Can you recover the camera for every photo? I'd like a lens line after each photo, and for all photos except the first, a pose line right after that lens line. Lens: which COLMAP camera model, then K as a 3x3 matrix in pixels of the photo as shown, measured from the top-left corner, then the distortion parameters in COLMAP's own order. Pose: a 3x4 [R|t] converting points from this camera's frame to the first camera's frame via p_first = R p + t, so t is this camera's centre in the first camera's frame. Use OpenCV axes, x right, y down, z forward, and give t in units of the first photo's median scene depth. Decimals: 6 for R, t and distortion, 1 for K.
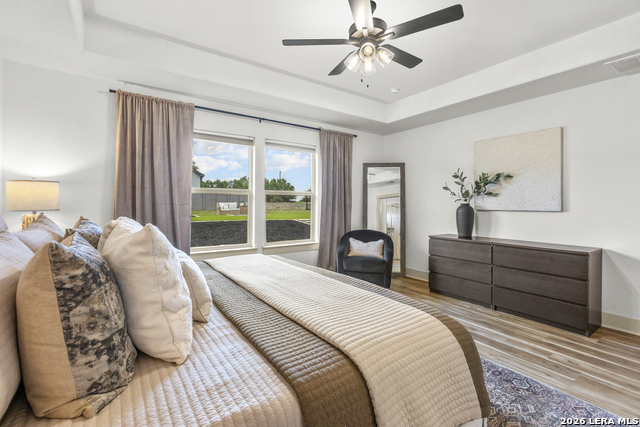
lens RADIAL K [[287.7, 0, 318.0], [0, 287.7, 207.3], [0, 0, 1]] dist [-0.001506, 0.000360]
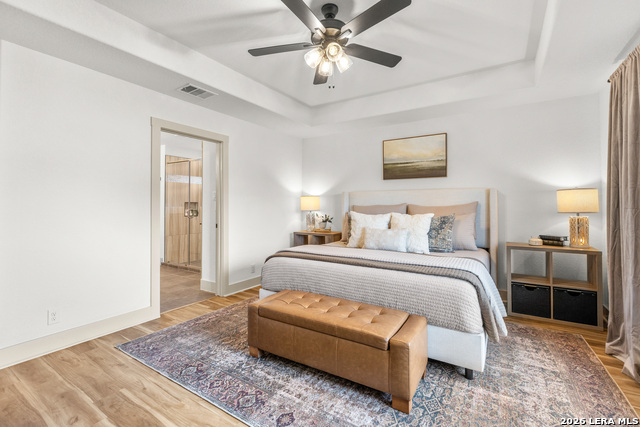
lens RADIAL K [[287.7, 0, 318.0], [0, 287.7, 207.3], [0, 0, 1]] dist [-0.001506, 0.000360]
pose [[-0.924604, -0.002553, -0.380922, 0.530713], [-0.007128, 0.999918, 0.010599, -0.017810], [0.380863, 0.012515, -0.924547, 1.728553]]
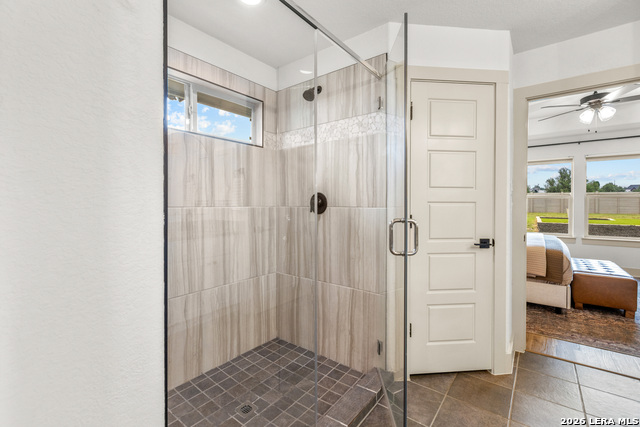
lens RADIAL K [[287.7, 0, 318.0], [0, 287.7, 207.3], [0, 0, 1]] dist [-0.001506, 0.000360]
pose [[0.286089, 0.004218, -0.958194, 1.159048], [-0.010874, 0.999940, 0.001155, 0.014854], [0.958141, 0.010089, 0.286118, -0.864415]]
